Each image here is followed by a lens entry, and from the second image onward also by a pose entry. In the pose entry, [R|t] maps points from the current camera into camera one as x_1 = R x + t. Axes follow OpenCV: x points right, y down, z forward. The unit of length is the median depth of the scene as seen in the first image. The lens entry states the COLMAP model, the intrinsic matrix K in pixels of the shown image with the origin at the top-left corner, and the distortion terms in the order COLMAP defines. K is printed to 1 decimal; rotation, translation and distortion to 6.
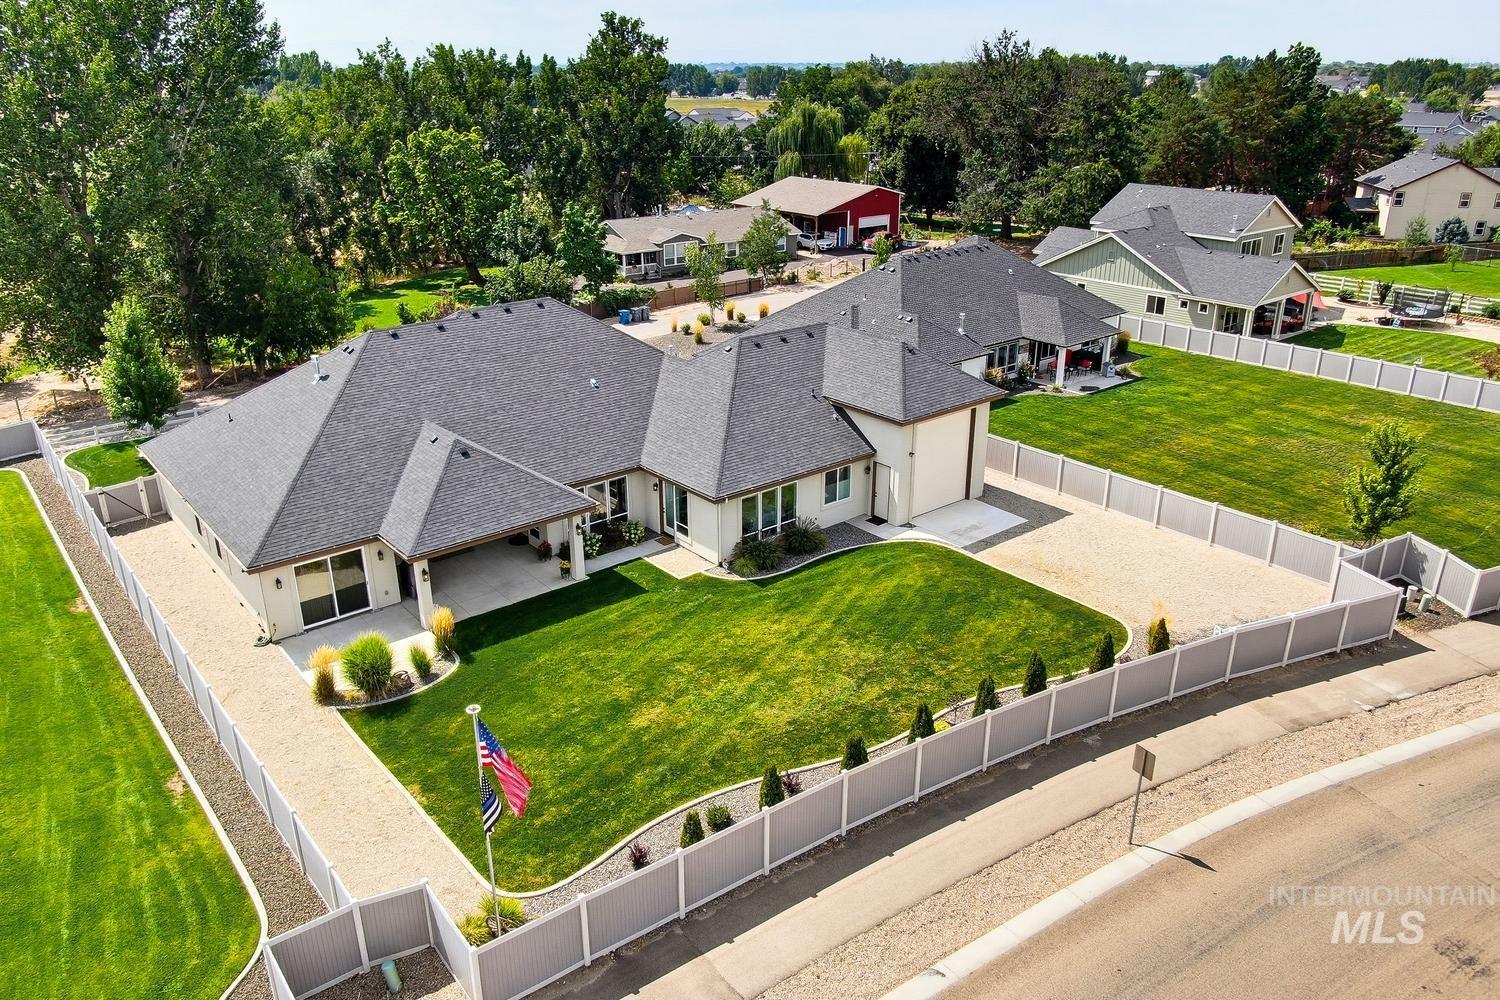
lens RADIAL K [[1047.5, 0, 750.0], [0, 1047.5, 500.0], [0, 0, 1]] dist [-0.019692, 0.001283]
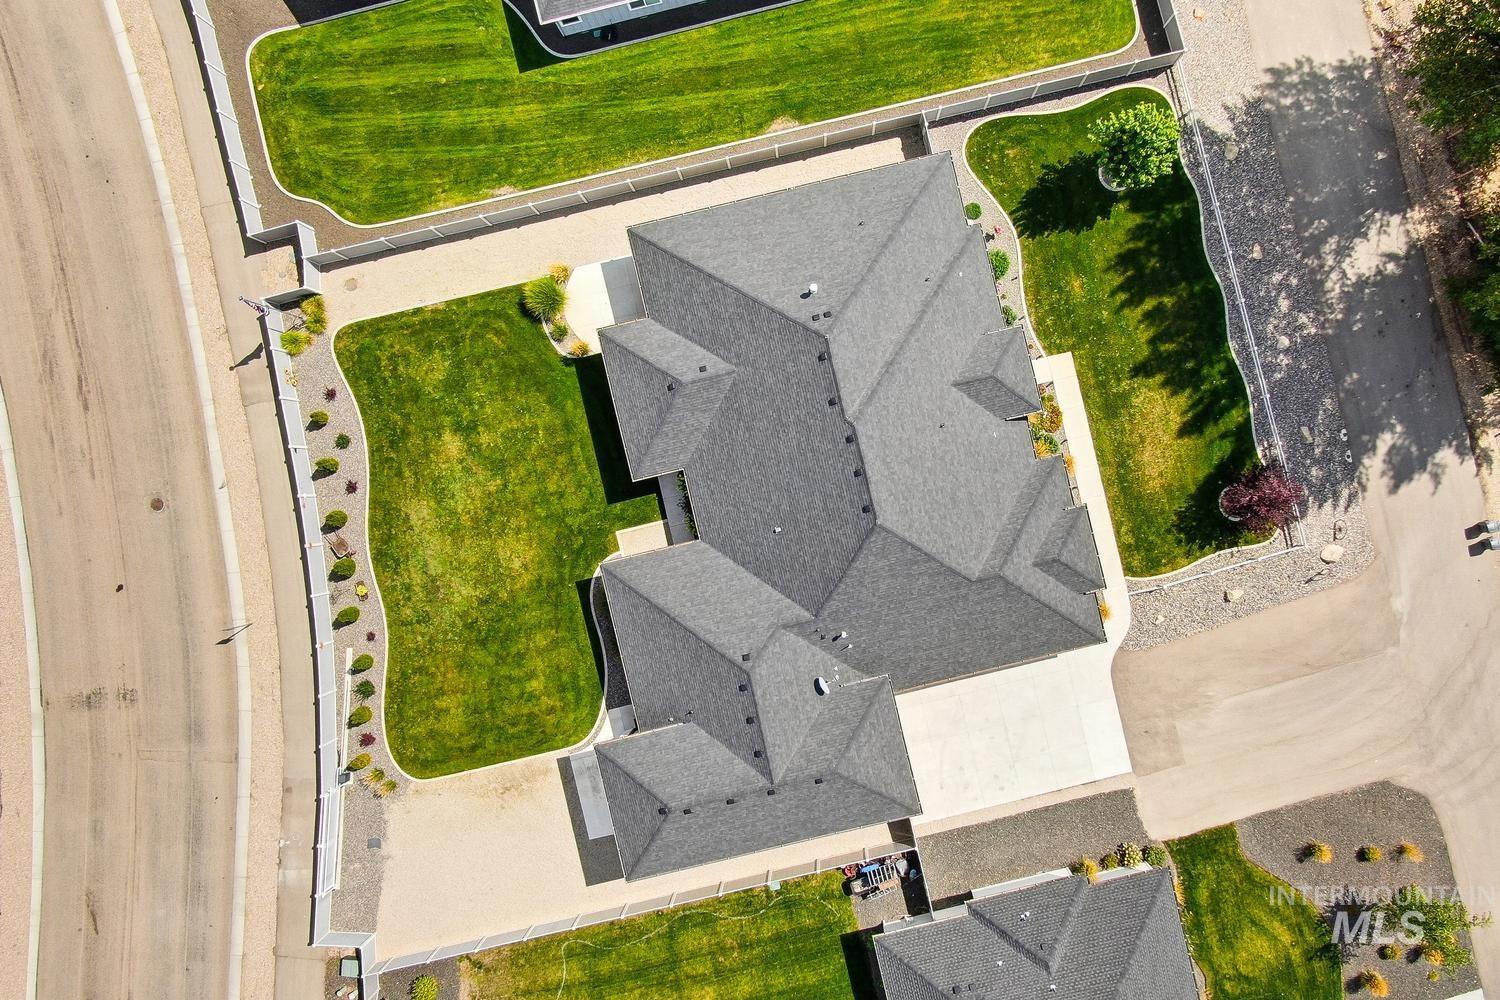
lens RADIAL K [[1047.5, 0, 750.0], [0, 1047.5, 500.0], [0, 0, 1]] dist [-0.019692, 0.001283]
pose [[-0.449648, 0.892927, 0.022329, -0.201857], [-0.343739, -0.196060, 0.918370, -1.131233], [0.824415, 0.405268, 0.395092, 0.577691]]
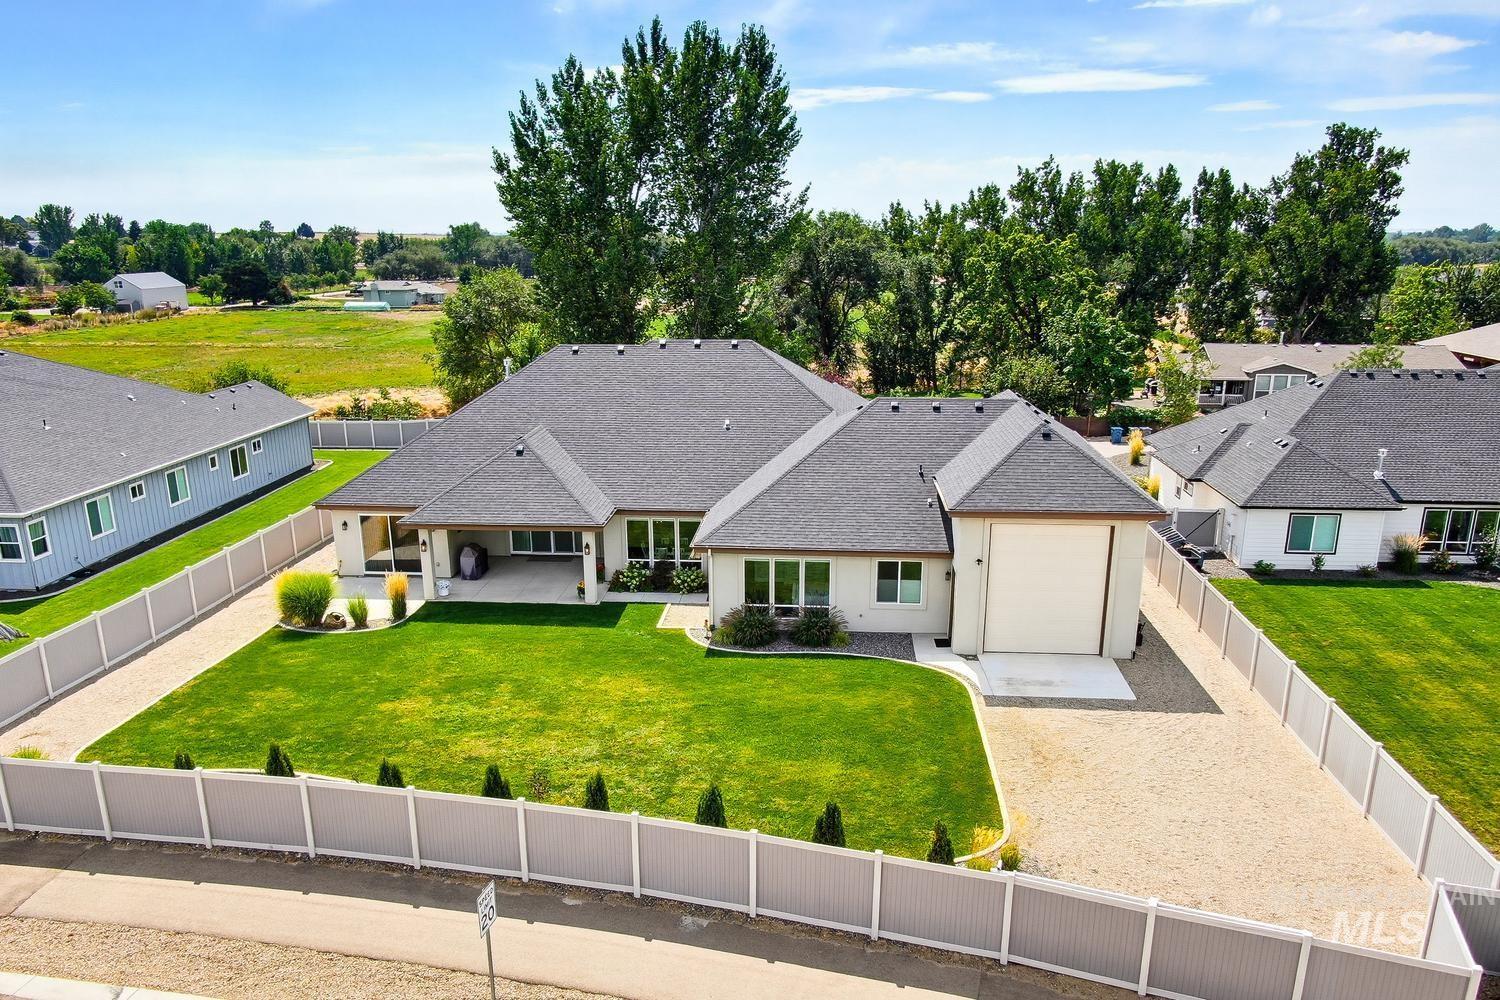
lens RADIAL K [[1067.7, 0, 753.5], [0, 1067.7, 540.2], [0, 0, 1]] dist [-0.010336, -0.000423]
pose [[0.727022, 0.191380, -0.659403, 0.558520], [-0.261245, 0.965240, -0.007891, -0.010549], [0.634972, 0.178002, 0.751748, 0.336327]]
